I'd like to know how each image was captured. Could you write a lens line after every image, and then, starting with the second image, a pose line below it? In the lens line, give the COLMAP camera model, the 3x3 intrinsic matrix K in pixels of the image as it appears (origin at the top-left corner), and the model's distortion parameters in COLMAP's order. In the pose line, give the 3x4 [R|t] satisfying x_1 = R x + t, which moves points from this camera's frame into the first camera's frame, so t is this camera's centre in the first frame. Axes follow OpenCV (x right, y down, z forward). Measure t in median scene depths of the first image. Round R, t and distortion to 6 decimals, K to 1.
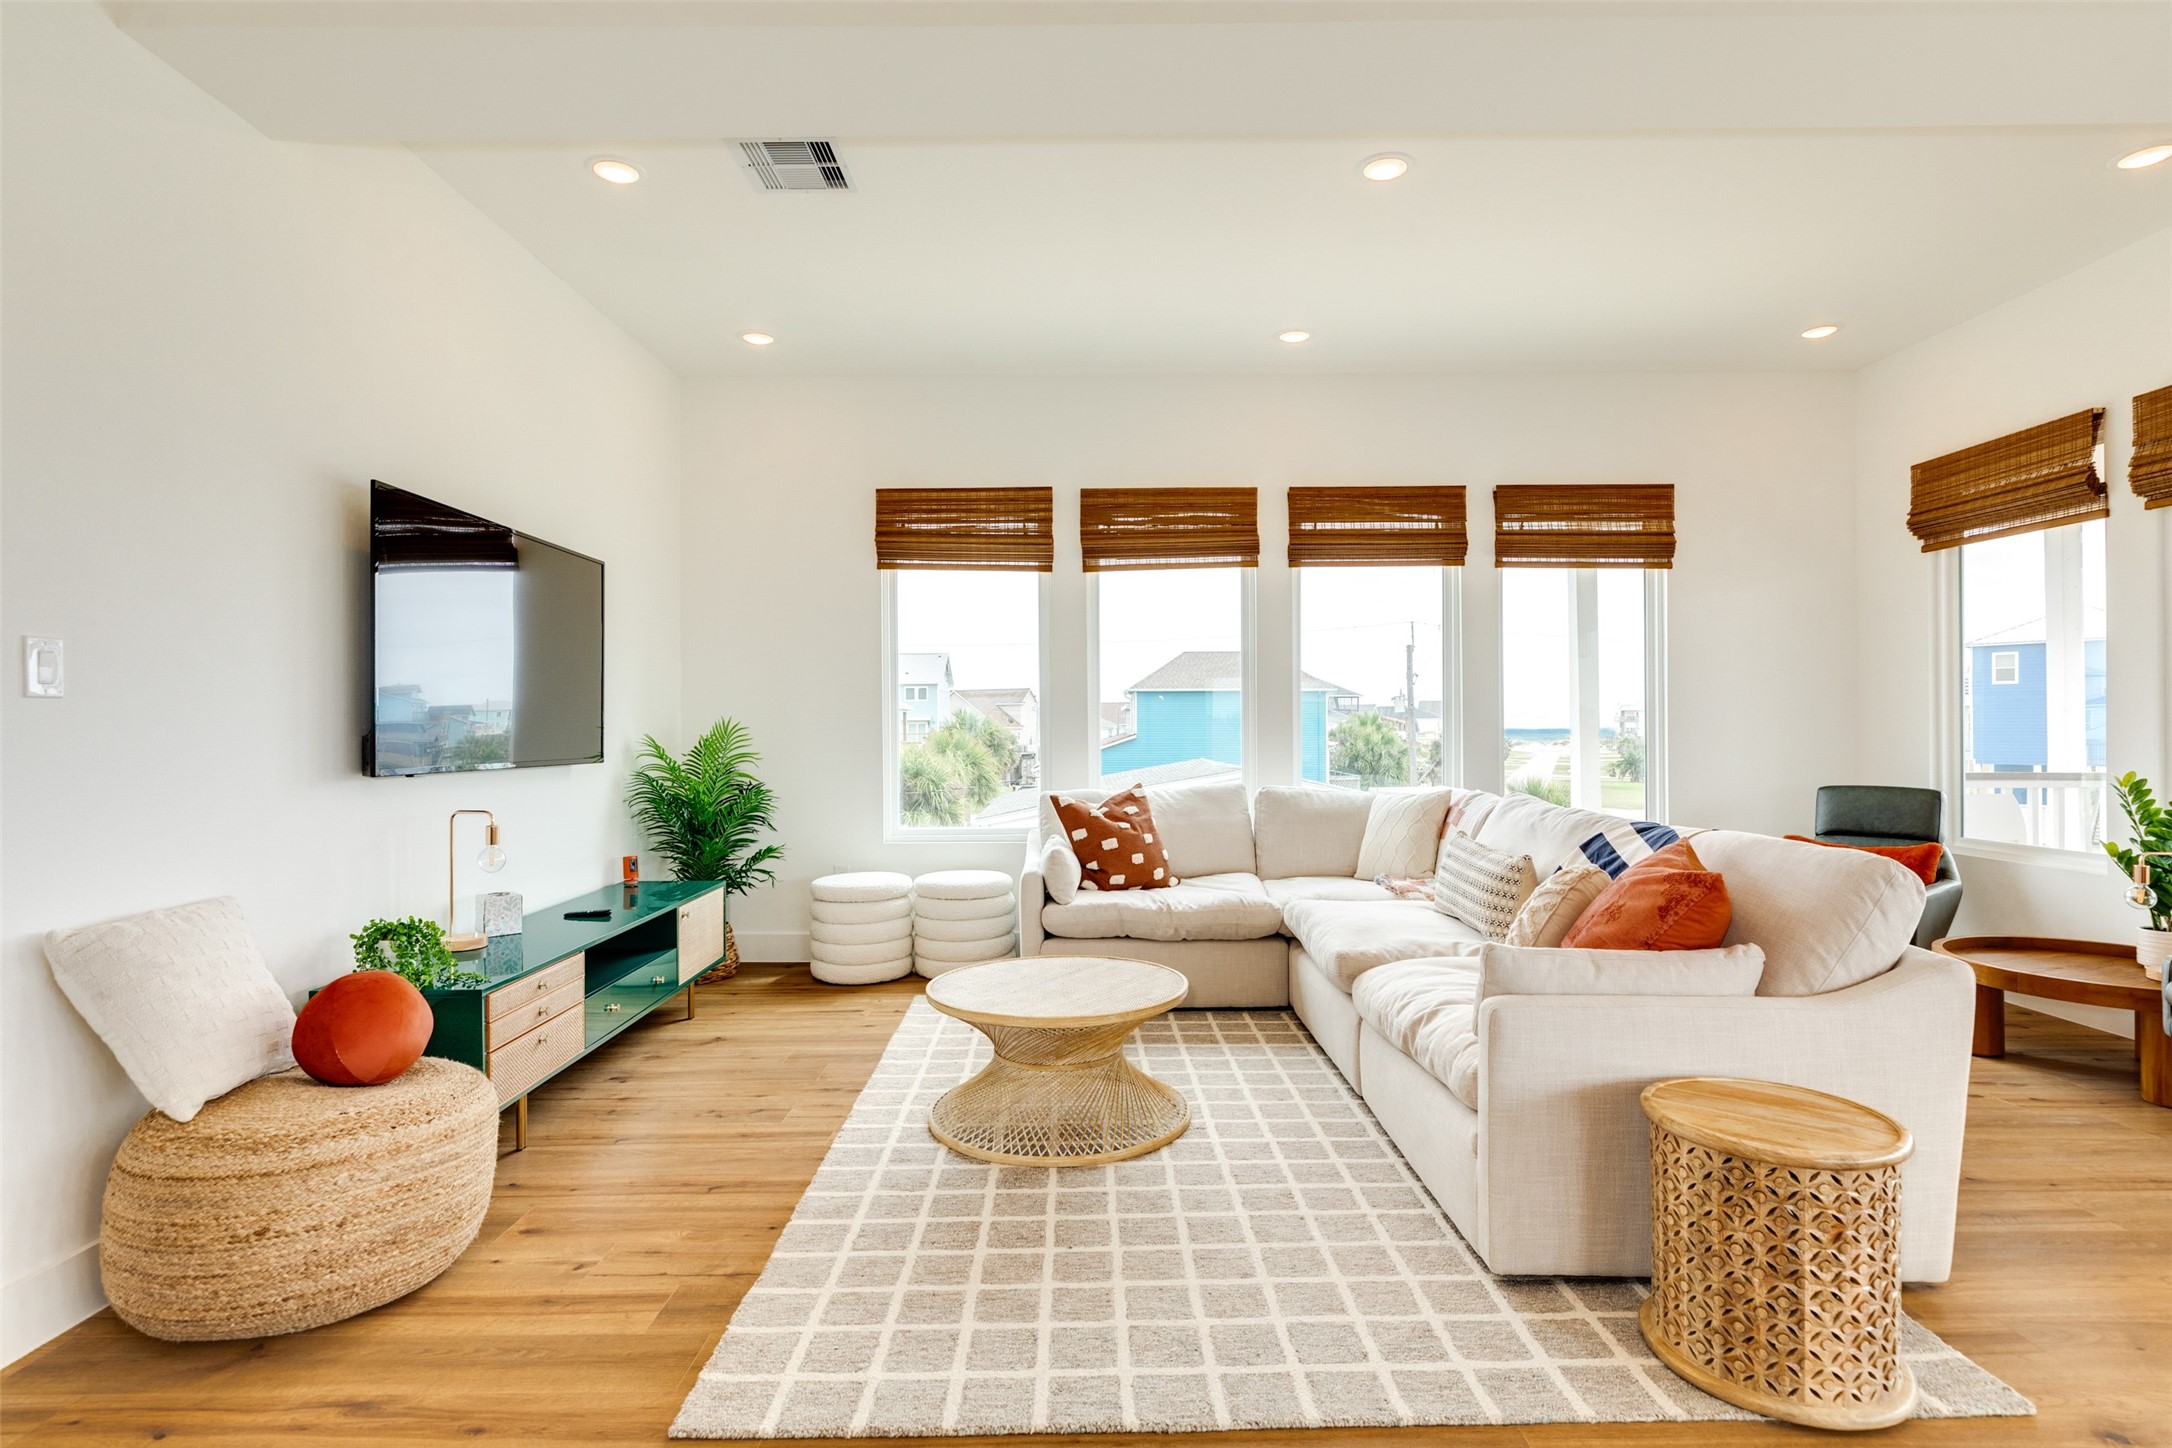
lens RADIAL K [[1074.3, 0, 1085.1], [0, 1074.3, 726.1], [0, 0, 1]] dist [0.000284, 0.000214]
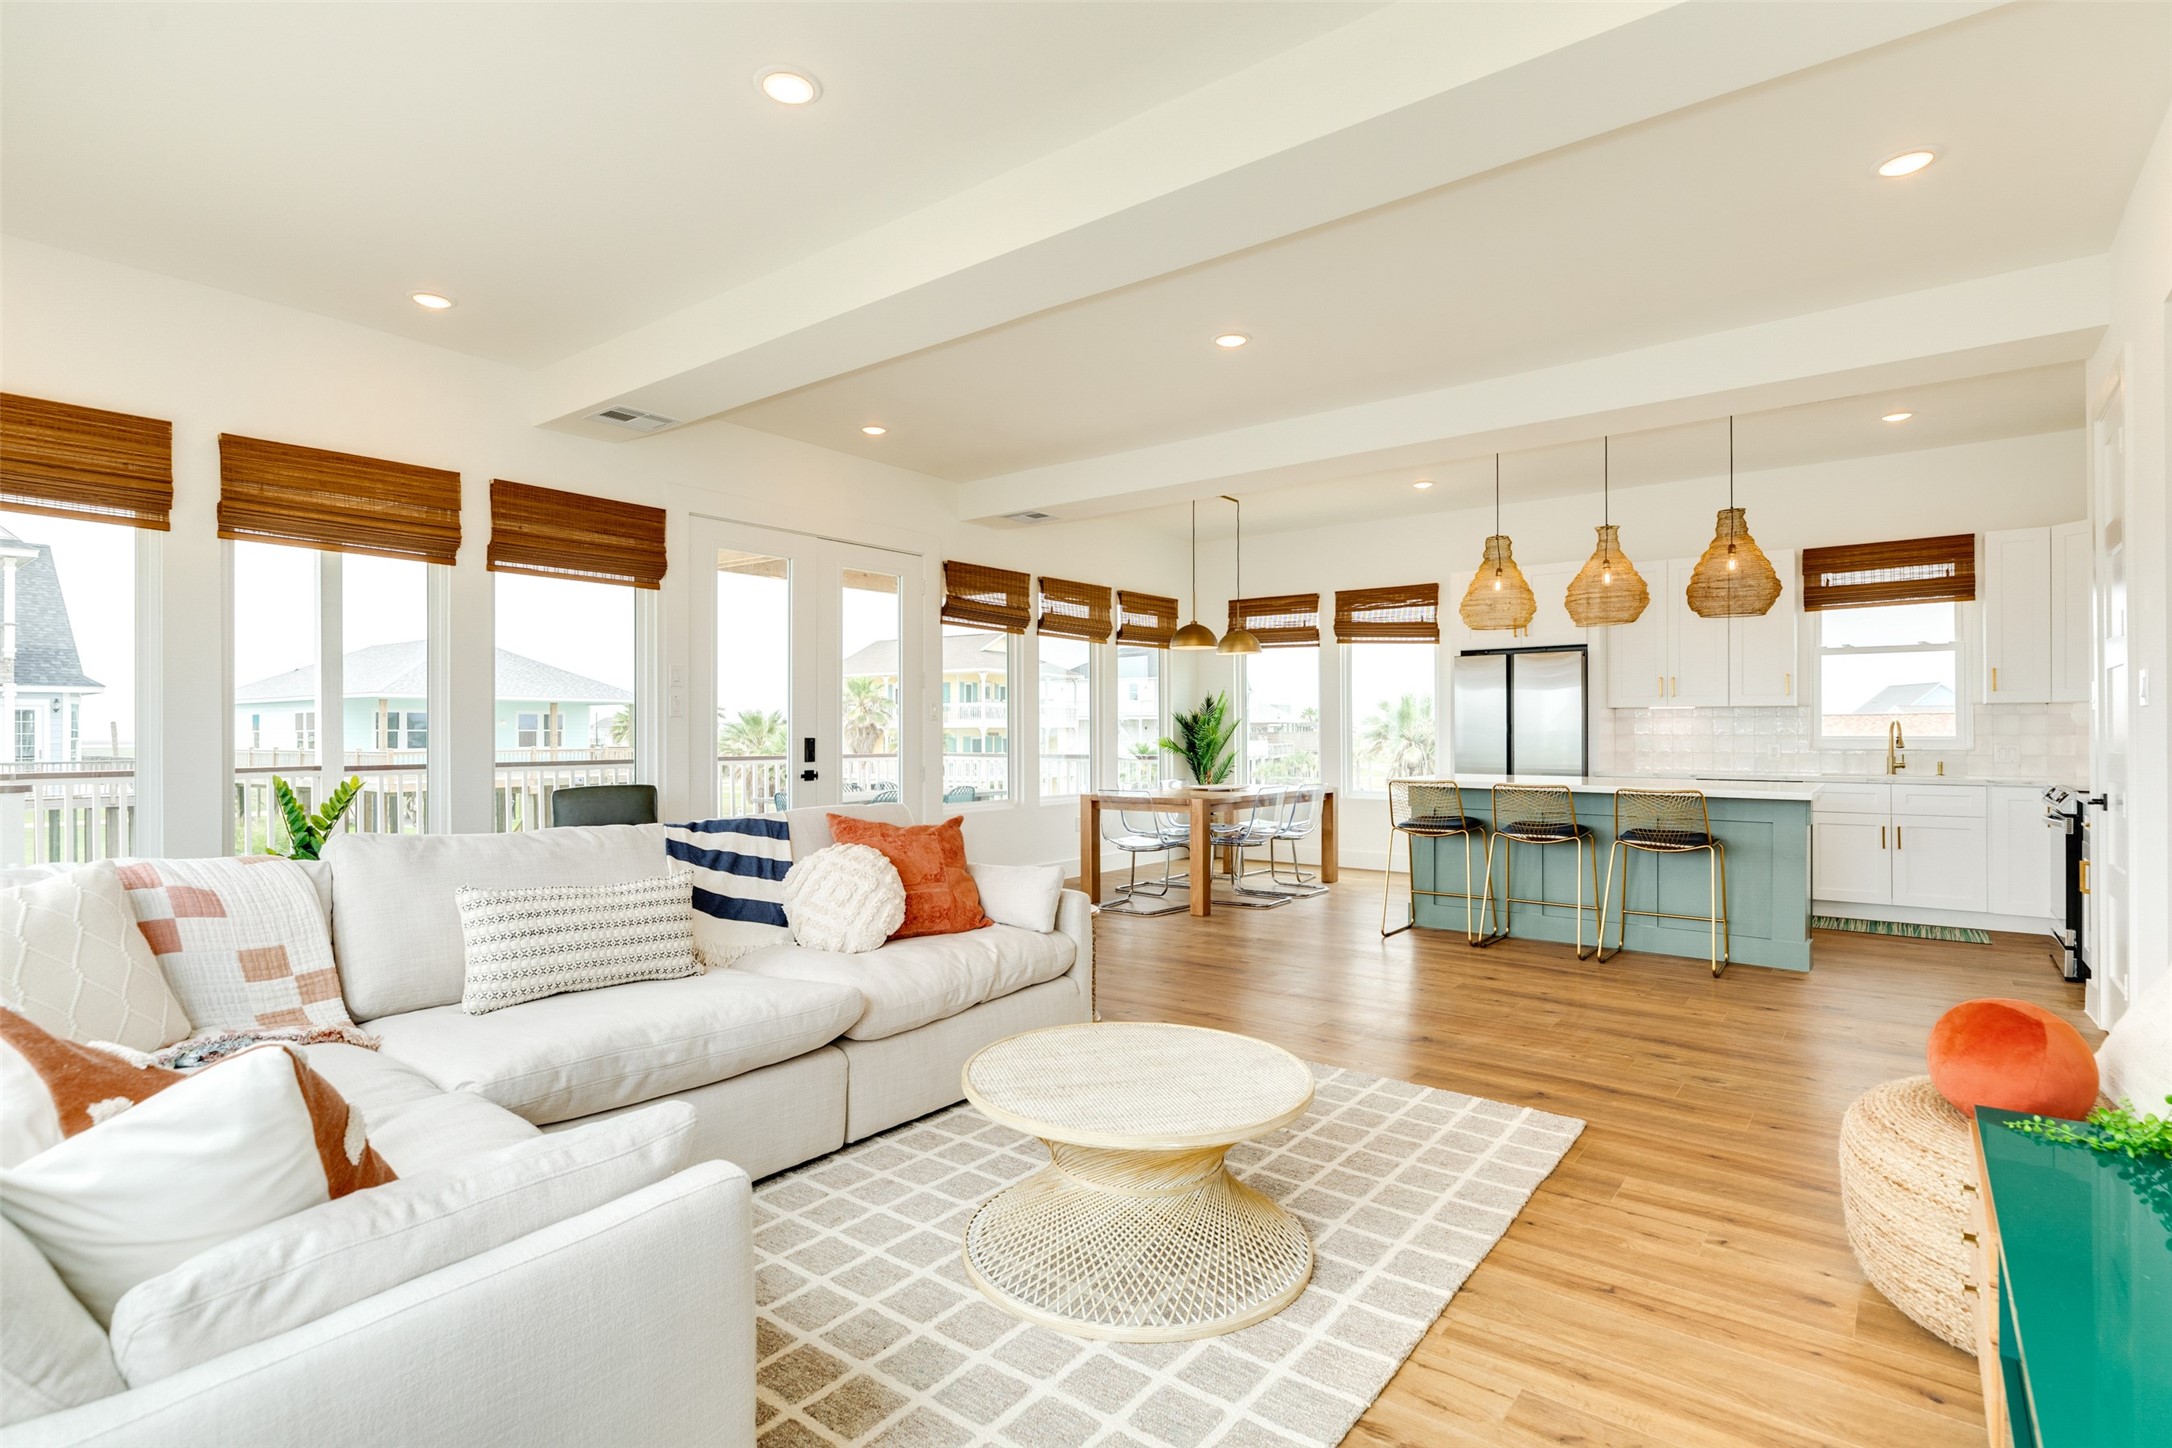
lens RADIAL K [[1074.3, 0, 1085.1], [0, 1074.3, 726.1], [0, 0, 1]] dist [0.000284, 0.000214]
pose [[-0.790737, 0.009469, 0.612083, -0.365445], [0.003940, 0.999938, -0.010379, 0.005723], [-0.612143, -0.005796, -0.790726, 1.290646]]
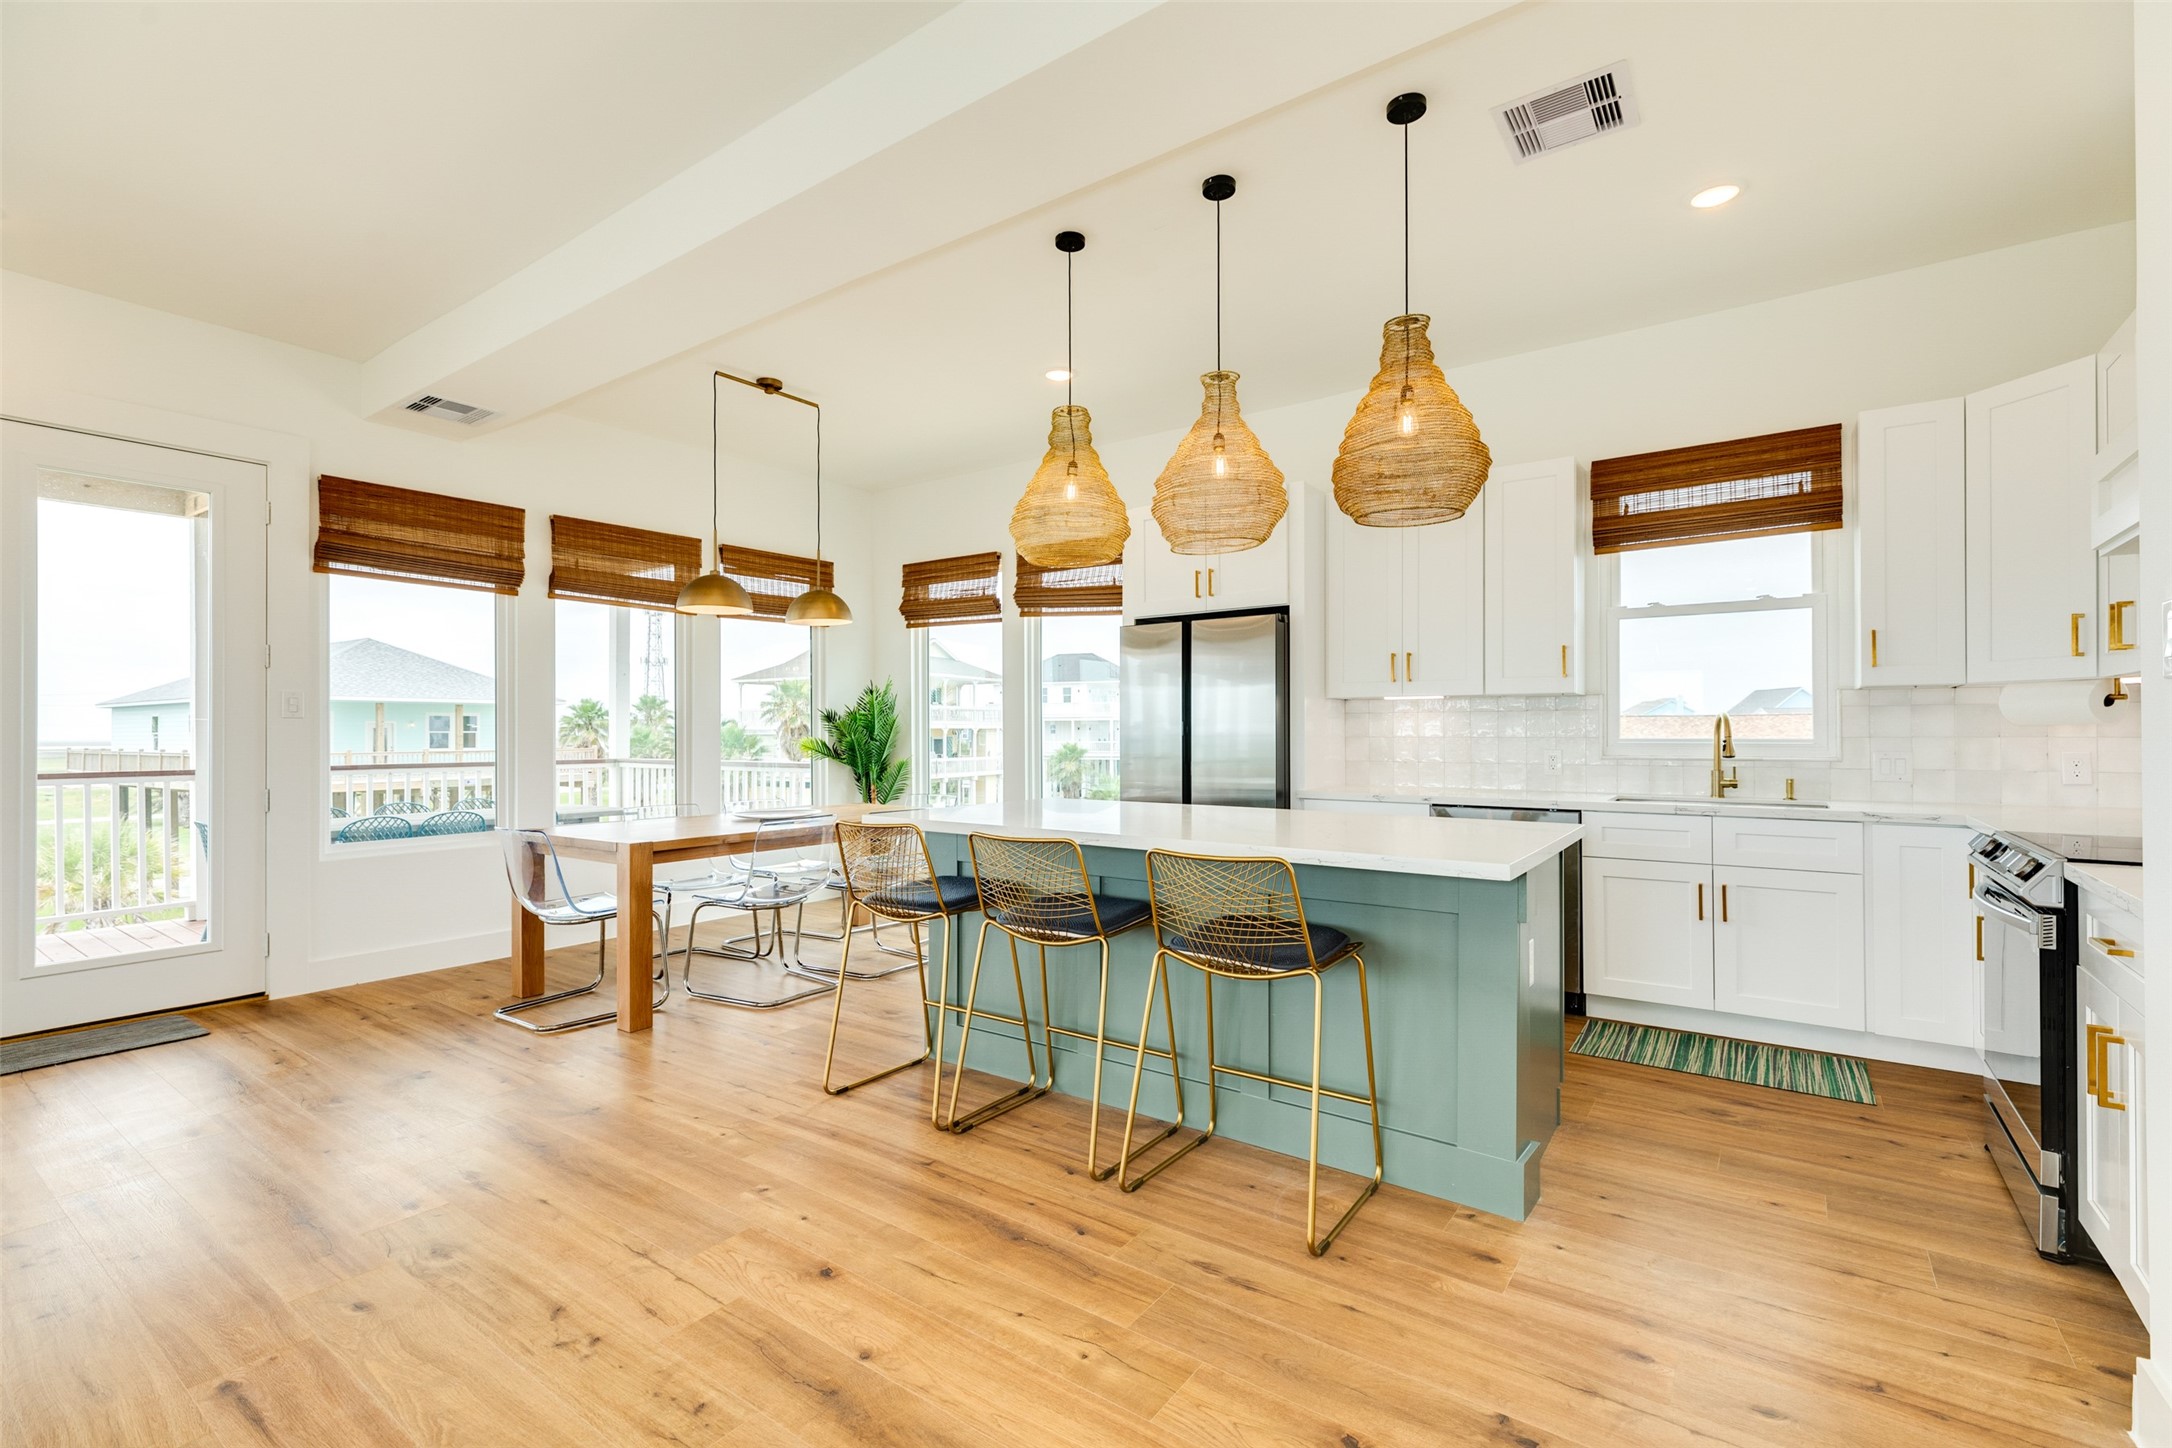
lens RADIAL K [[966.7, 0, 1080.9], [0, 966.7, 728.0], [0, 0, 1]] dist [-0.000195, 0.000501]
pose [[-0.810949, 0.010153, 0.585029, -0.384927], [0.006265, 0.999943, -0.008668, 0.002085], [-0.585083, -0.003364, -0.810966, 0.355498]]
